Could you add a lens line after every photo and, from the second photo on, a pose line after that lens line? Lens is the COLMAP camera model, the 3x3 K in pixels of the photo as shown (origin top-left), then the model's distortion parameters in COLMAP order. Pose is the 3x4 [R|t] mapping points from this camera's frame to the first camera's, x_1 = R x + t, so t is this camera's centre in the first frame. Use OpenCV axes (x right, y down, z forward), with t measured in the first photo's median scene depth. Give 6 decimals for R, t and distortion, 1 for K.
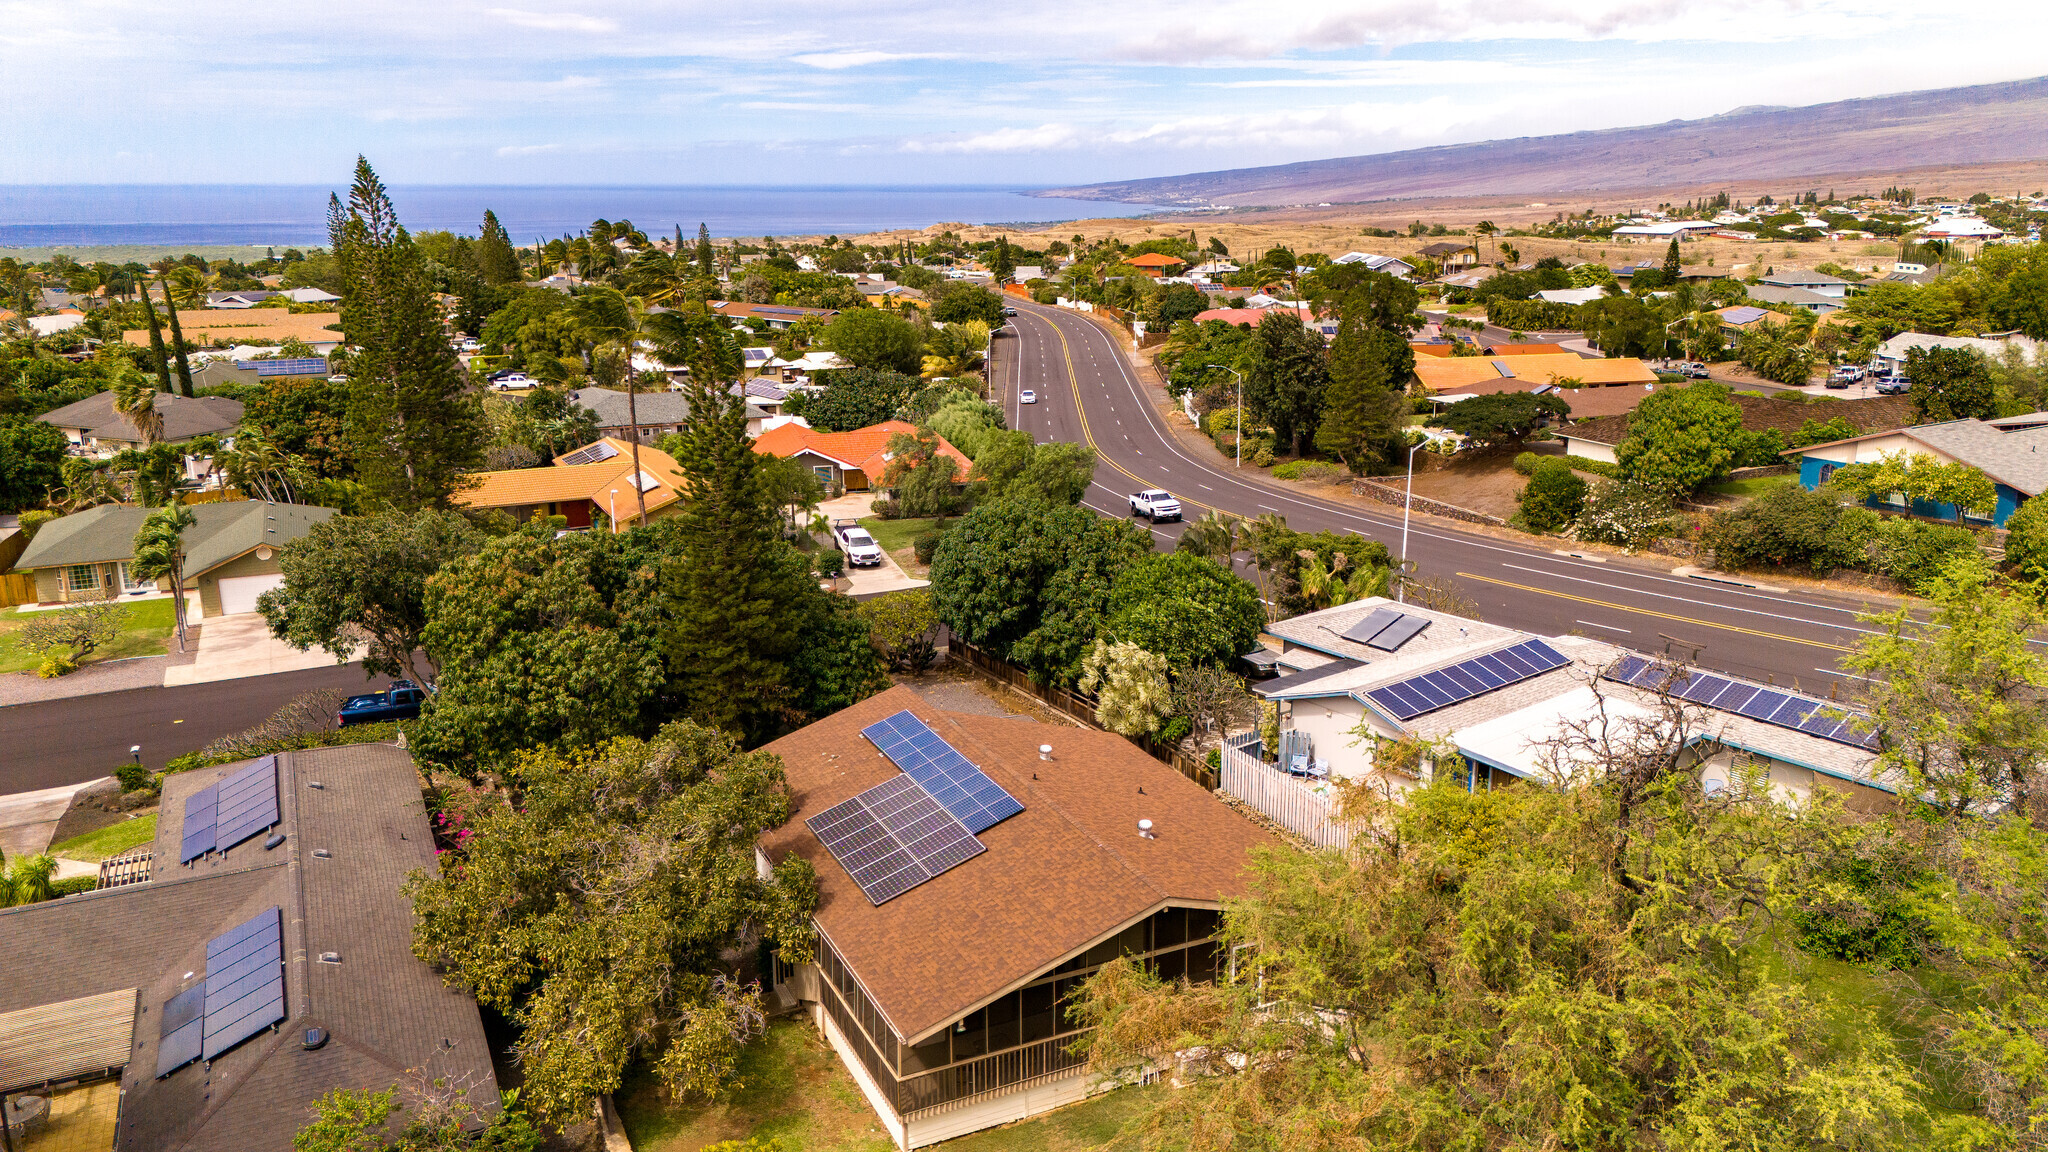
lens RADIAL K [[1432.6, 0, 1024.0], [0, 1432.6, 576.0], [0, 0, 1]] dist [0.054714, -0.058835]
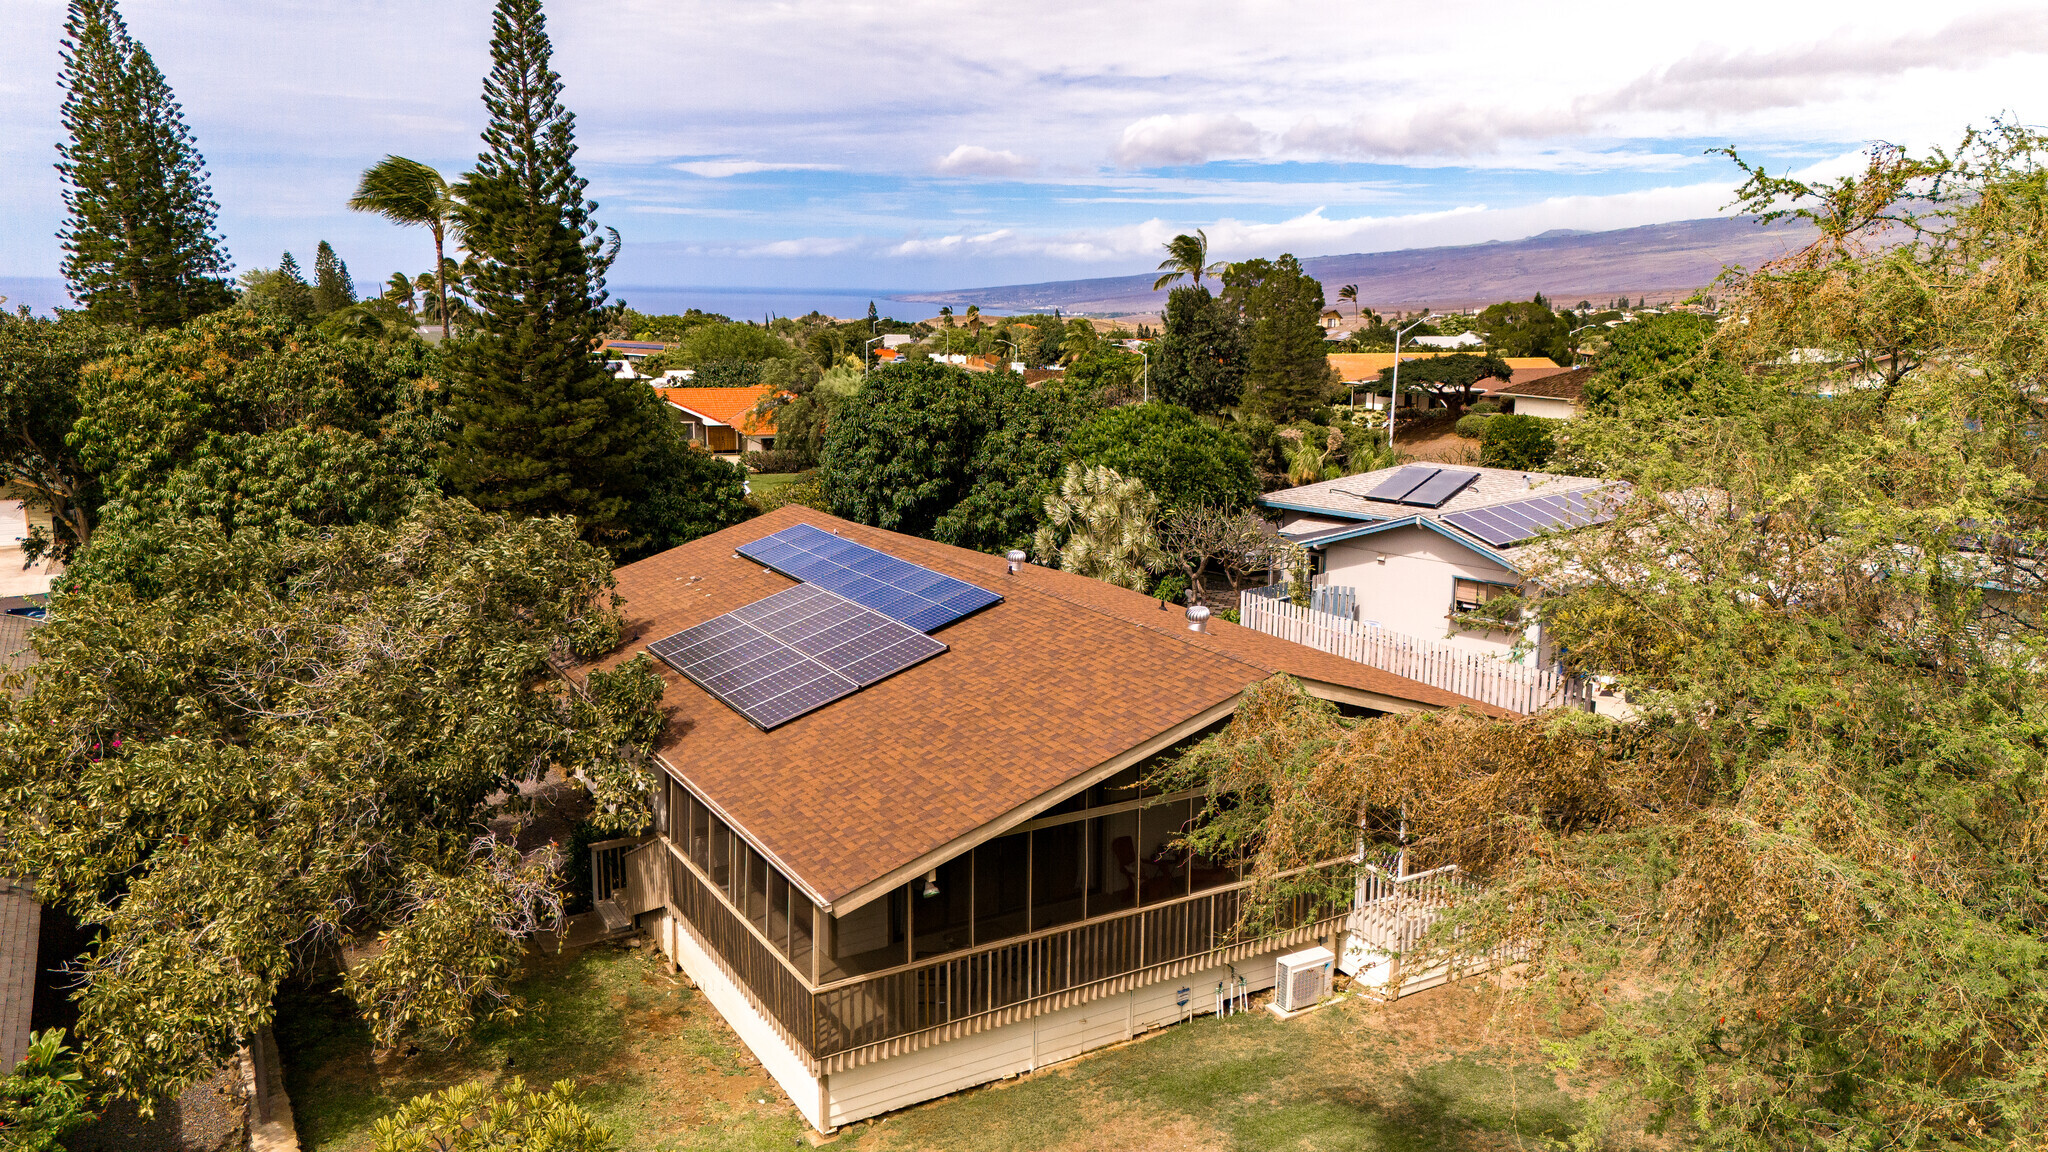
lens RADIAL K [[1432.6, 0, 1024.0], [0, 1432.6, 576.0], [0, 0, 1]] dist [0.054714, -0.058835]
pose [[0.995808, -0.002939, 0.091419, -0.045408], [0.007792, 0.998576, -0.052771, 0.176488], [-0.091134, 0.053263, 0.994413, 0.354735]]
